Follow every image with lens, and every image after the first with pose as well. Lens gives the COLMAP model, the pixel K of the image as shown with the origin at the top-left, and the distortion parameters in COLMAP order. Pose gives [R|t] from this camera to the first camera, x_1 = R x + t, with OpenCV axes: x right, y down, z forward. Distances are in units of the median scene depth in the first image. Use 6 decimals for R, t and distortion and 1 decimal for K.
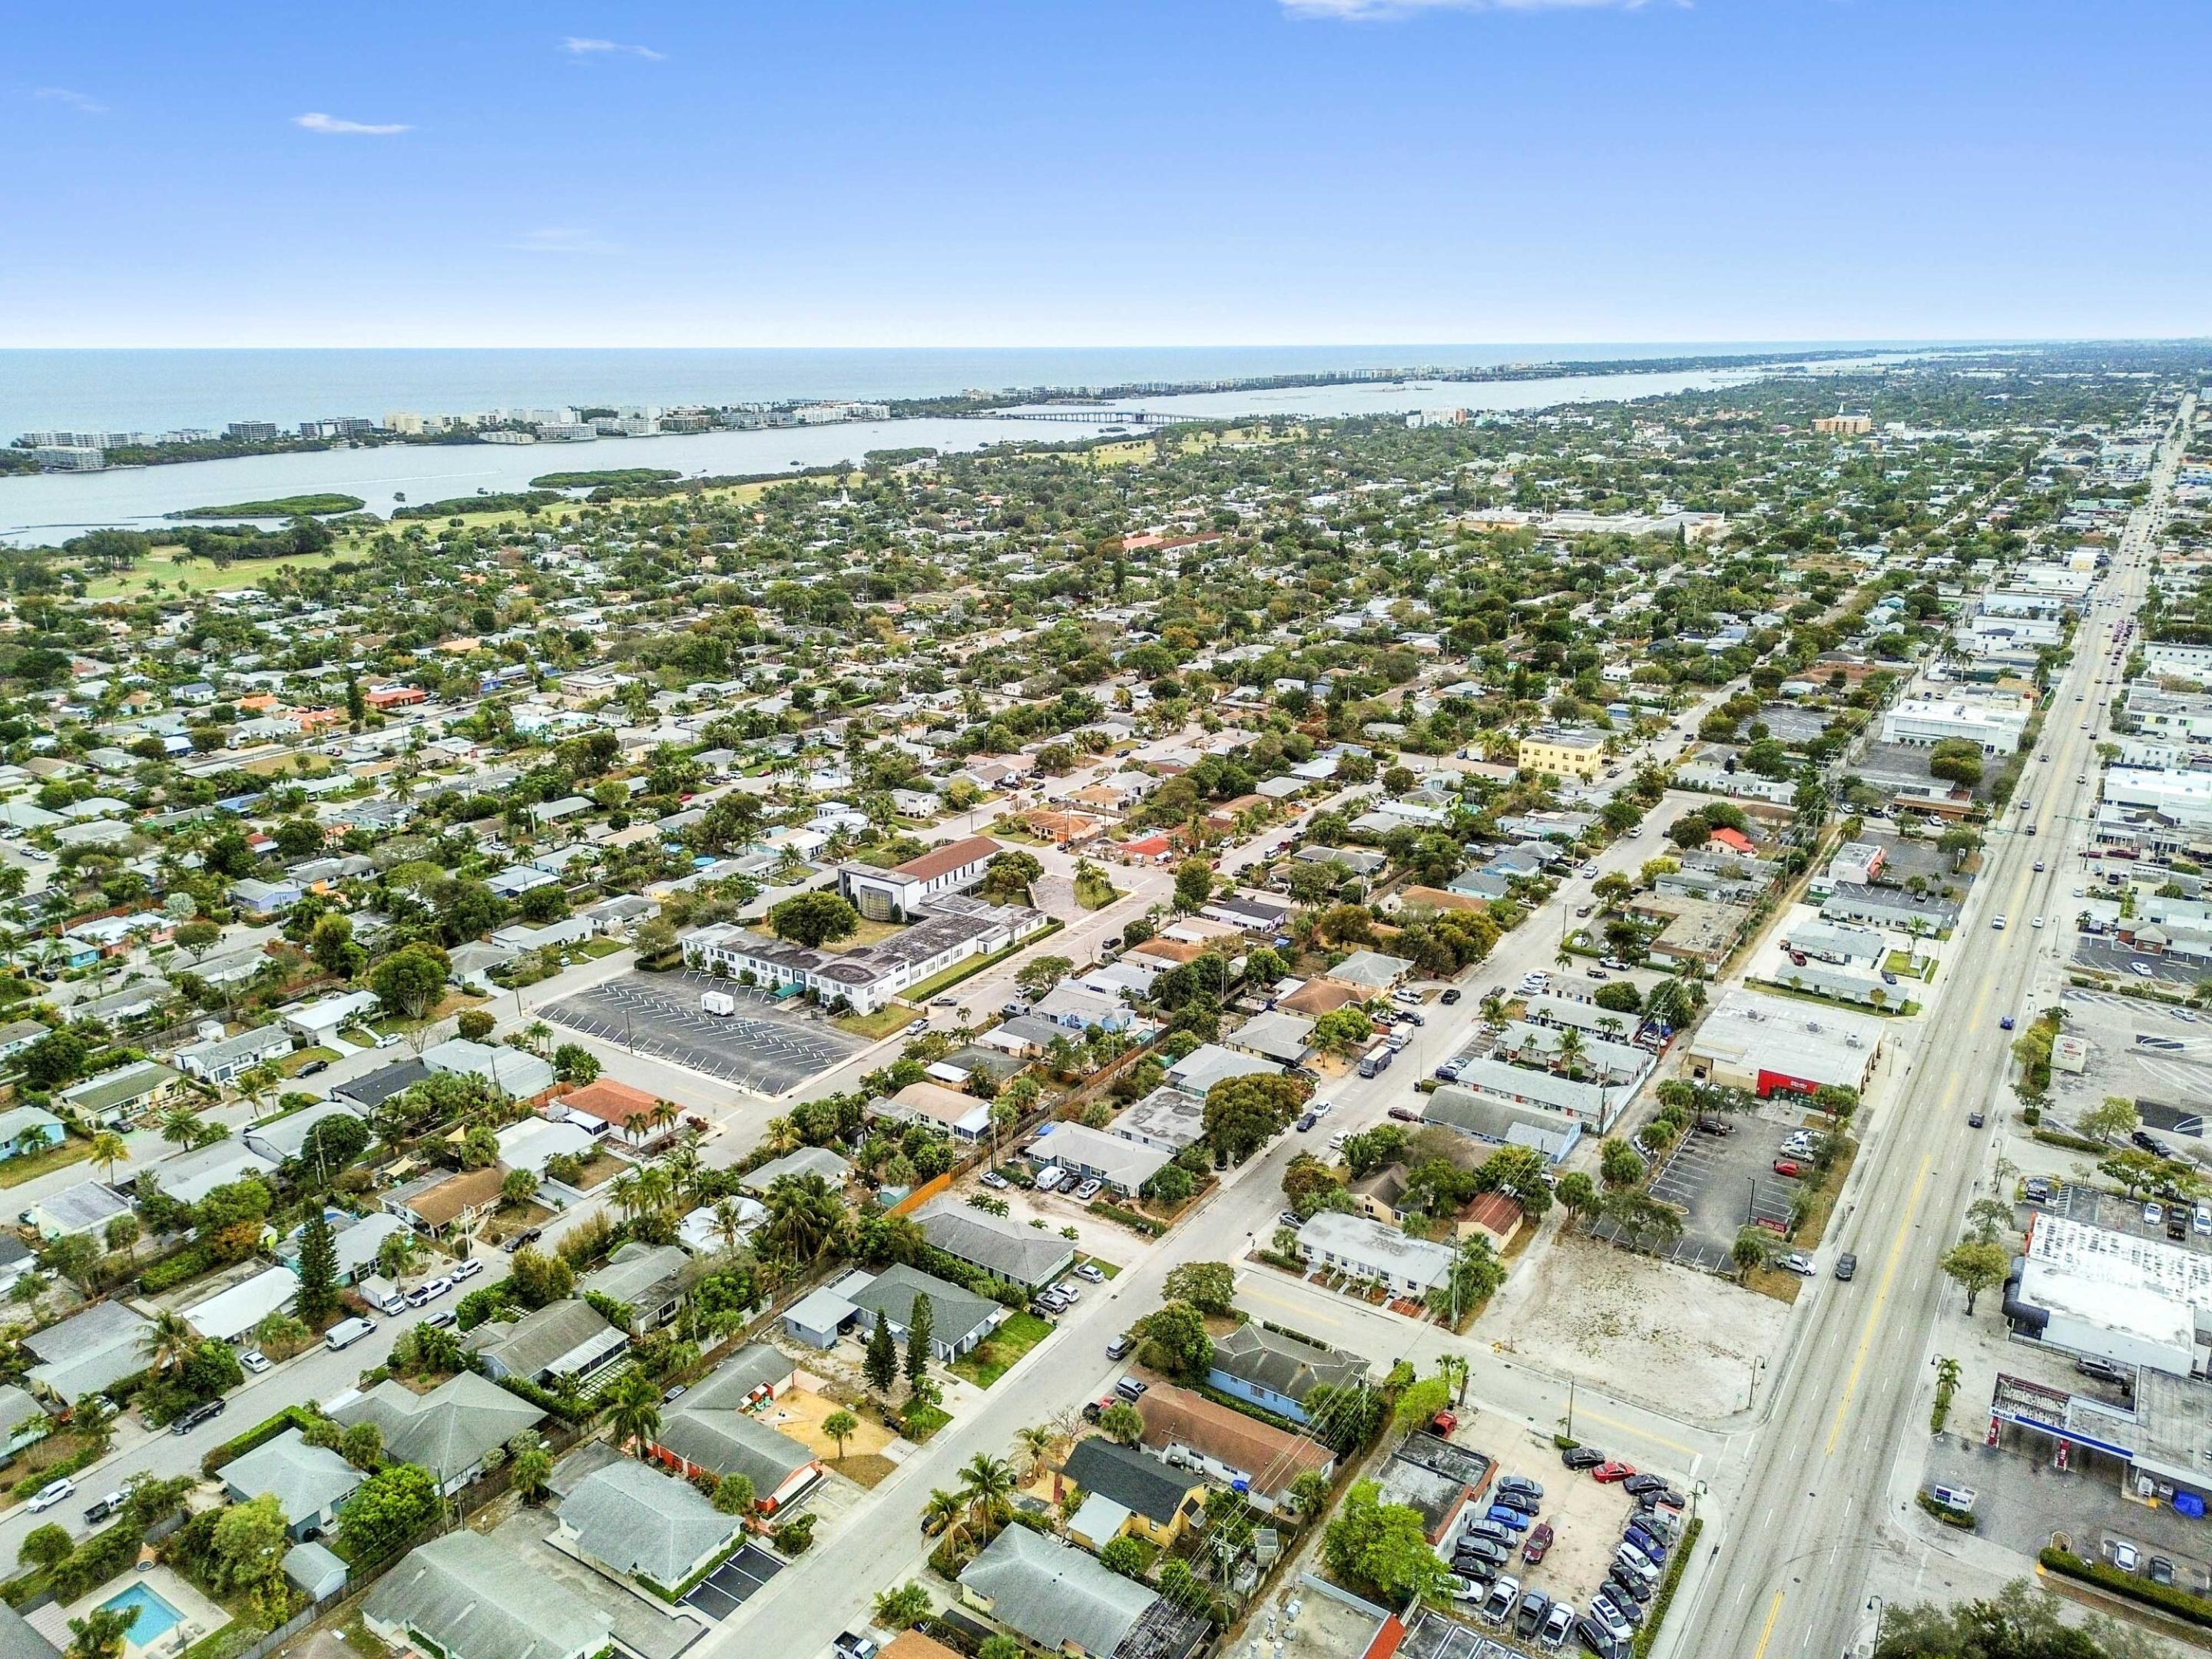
lens RADIAL K [[1558.1, 0, 1106.0], [0, 1558.1, 829.5], [0, 0, 1]] dist [0.095738, -0.092835]
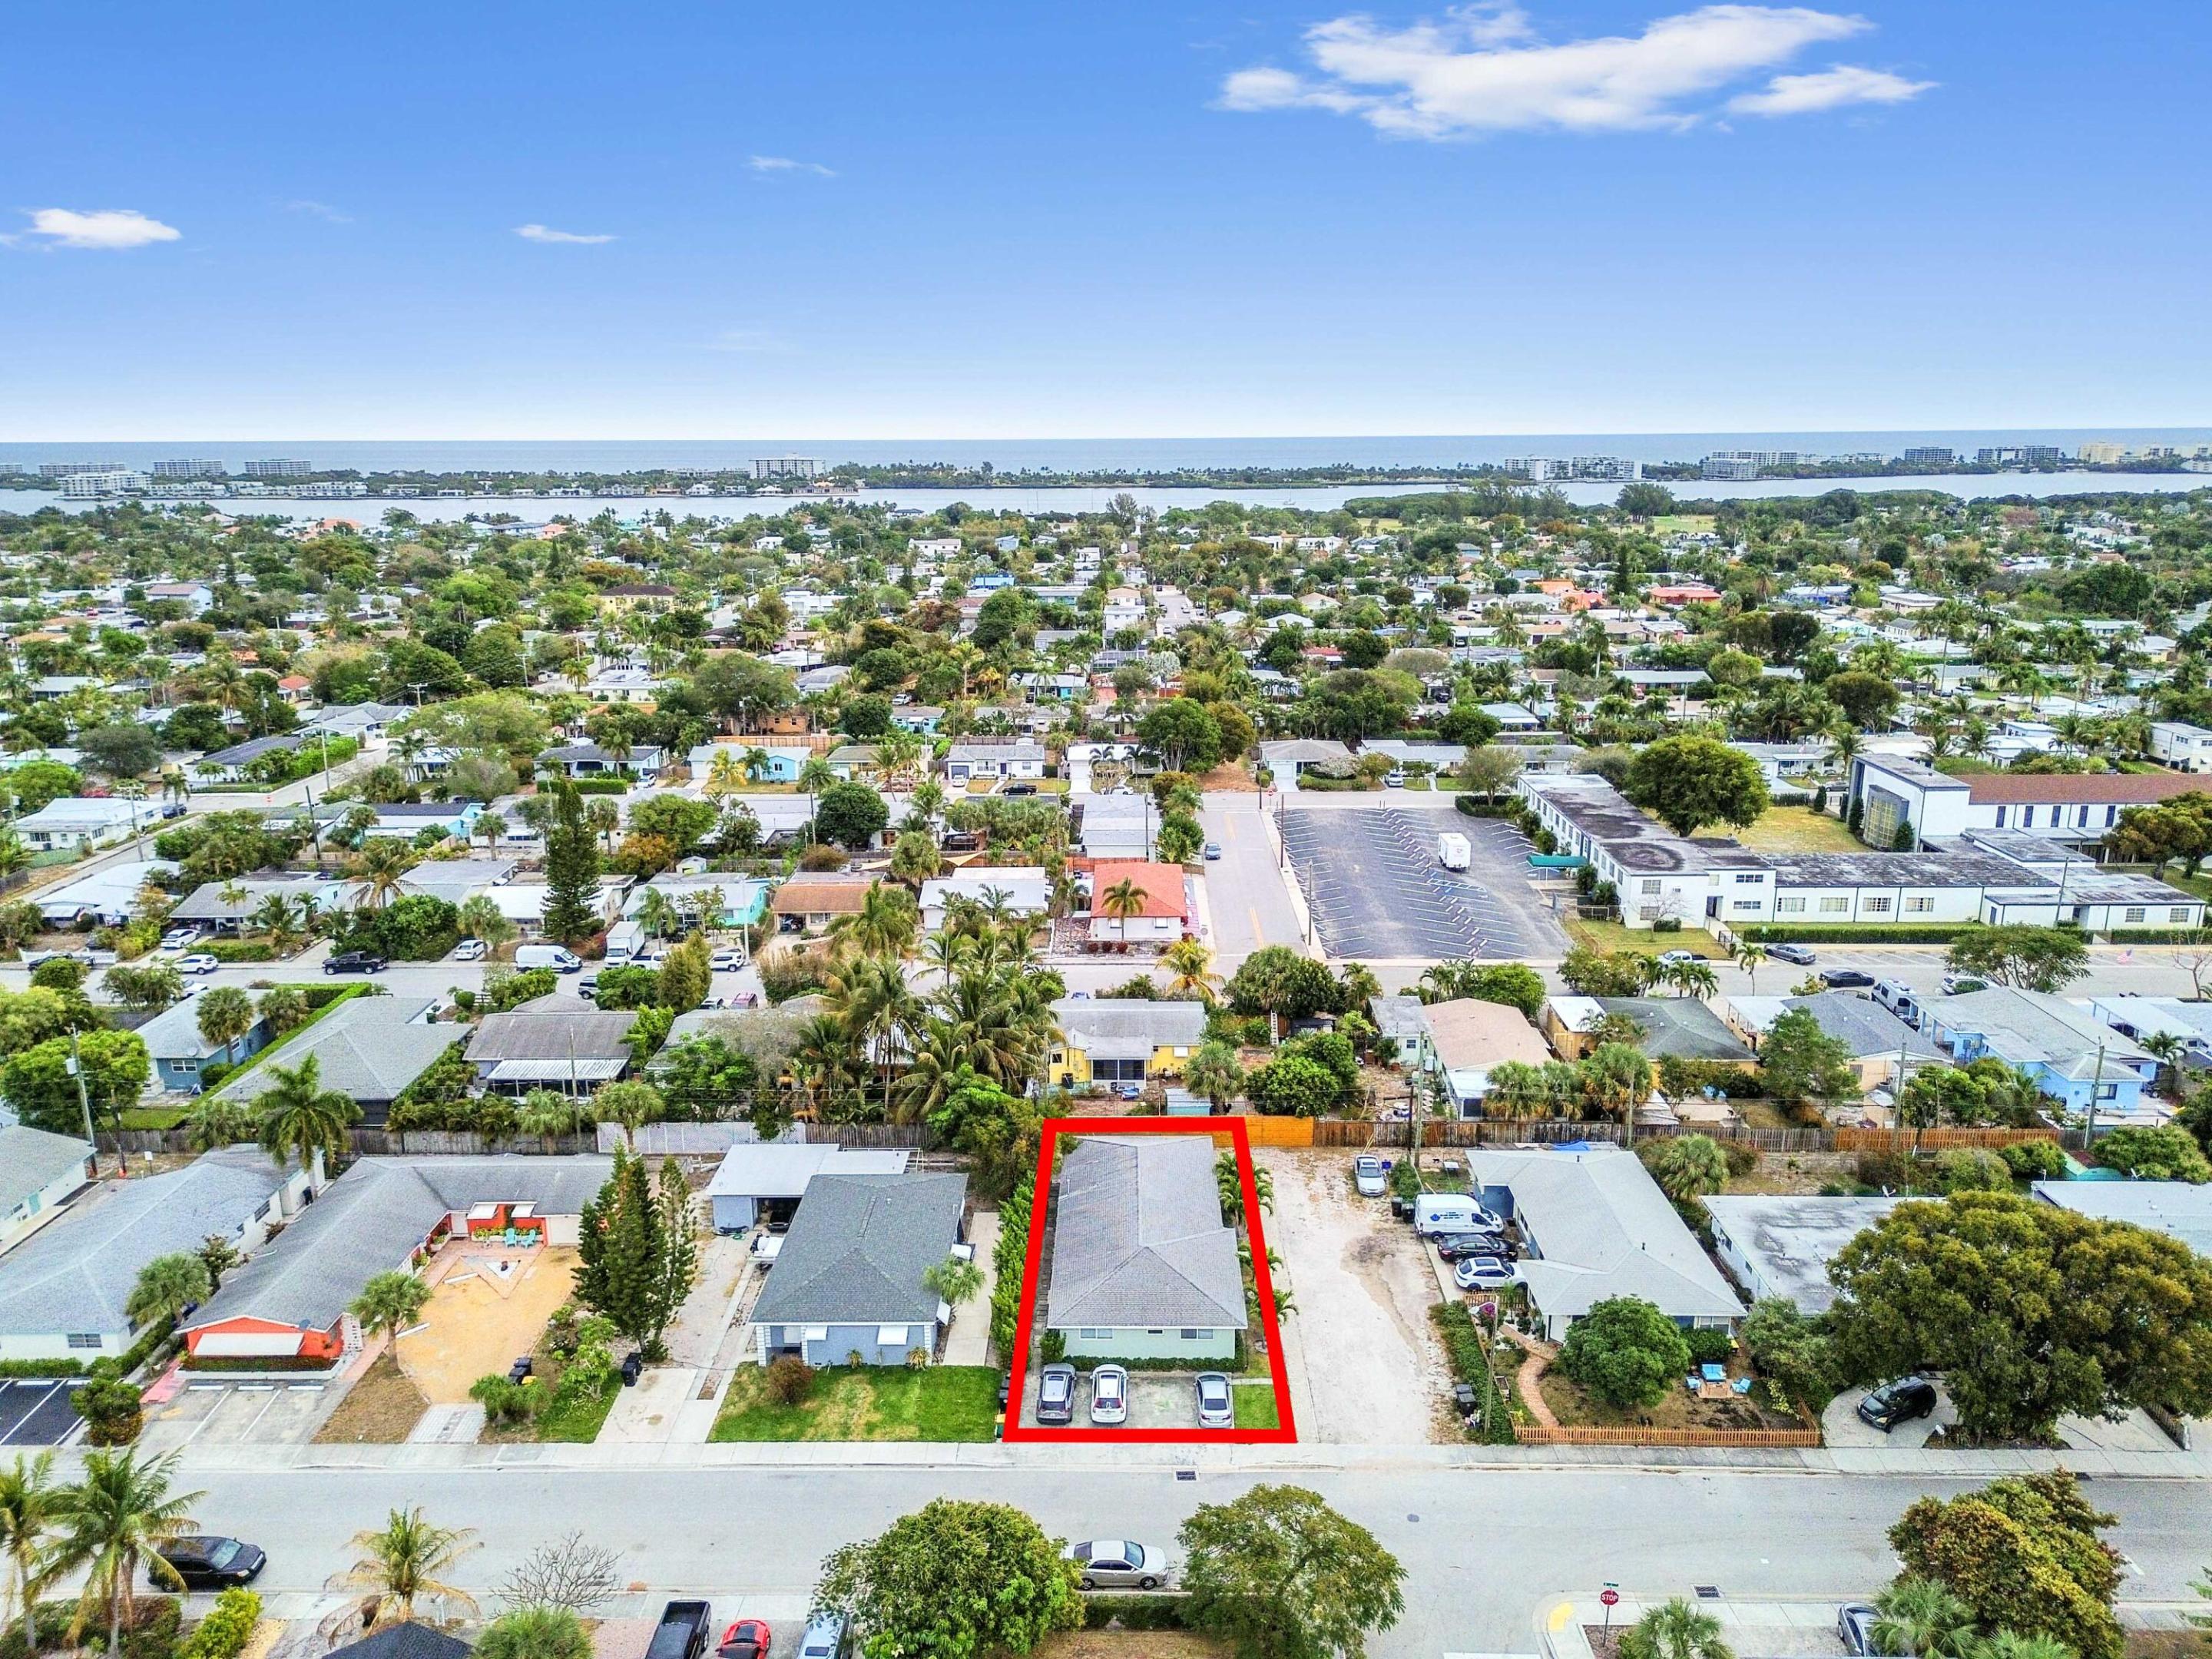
lens RADIAL K [[1558.1, 0, 1106.0], [0, 1558.1, 829.5], [0, 0, 1]] dist [0.095738, -0.092835]
pose [[0.541018, 0.206720, -0.815209, 0.292378], [-0.245871, 0.965849, 0.081745, 0.130482], [0.804268, 0.156211, 0.573369, 0.799281]]
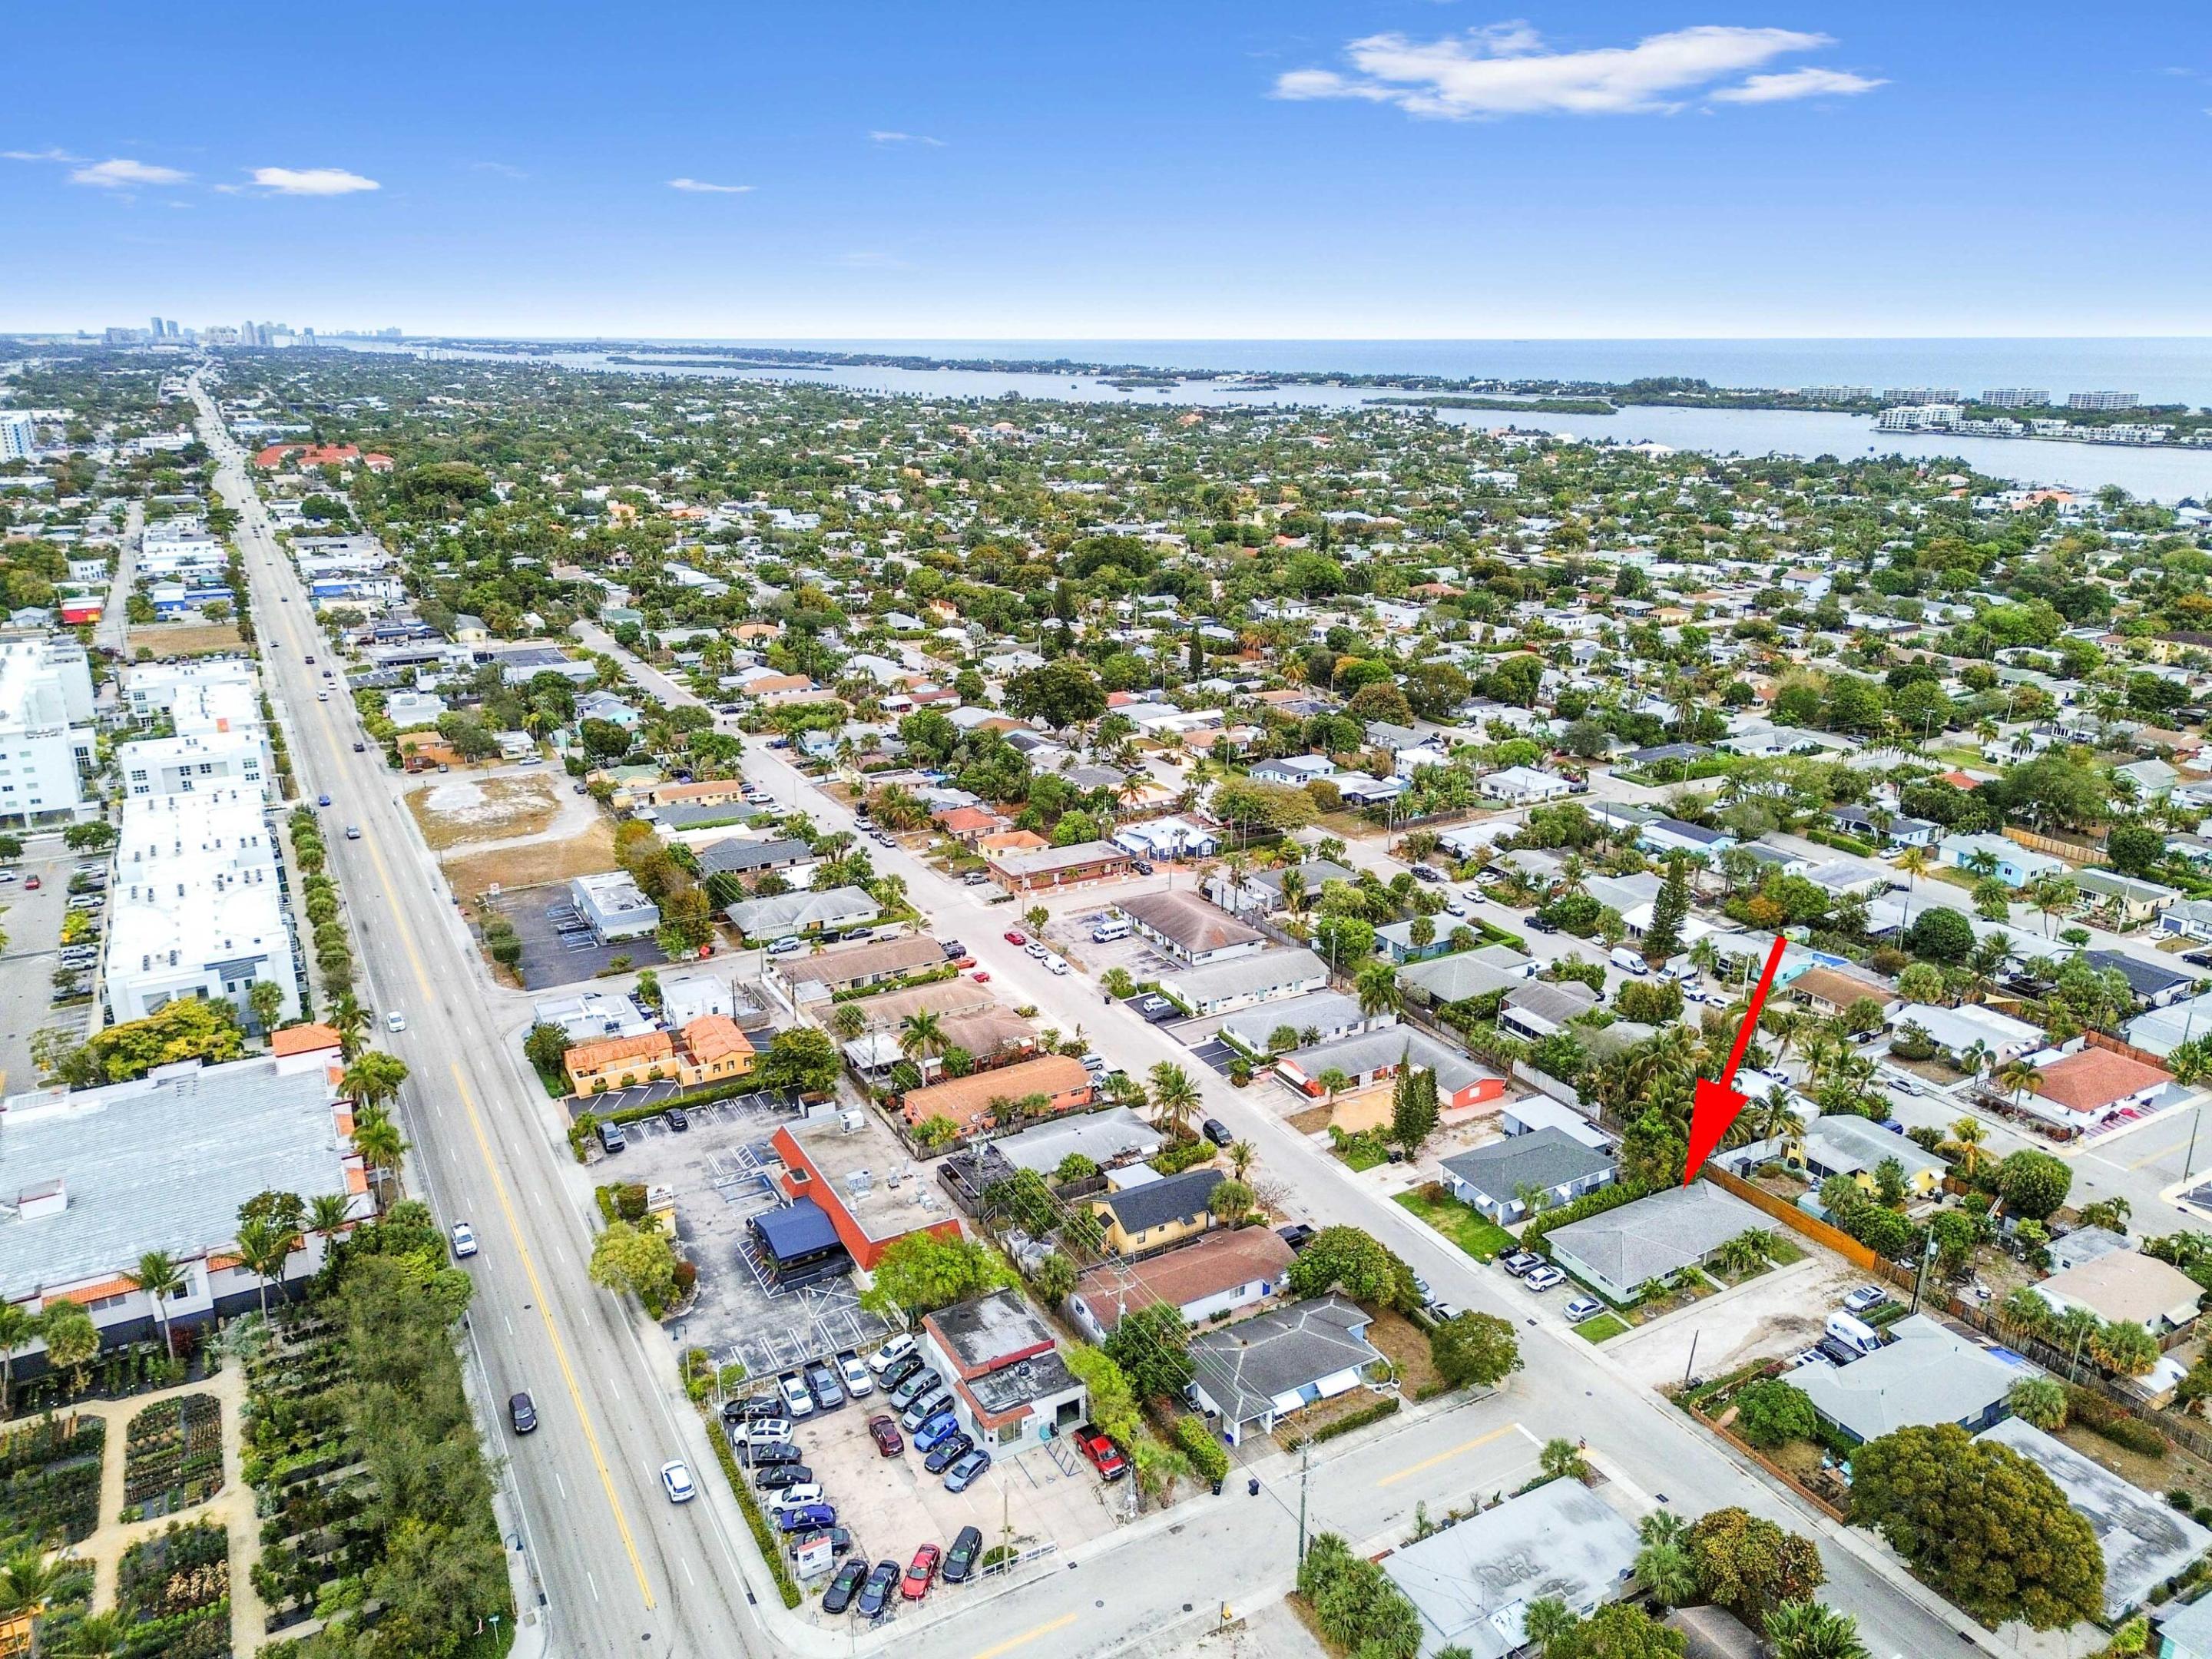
lens RADIAL K [[1558.1, 0, 1106.0], [0, 1558.1, 829.5], [0, 0, 1]] dist [0.095738, -0.092835]
pose [[-0.454753, 0.271585, -0.848199, 0.707720], [-0.264336, 0.868299, 0.419742, -0.170505], [0.850486, 0.415089, -0.323072, 1.046379]]
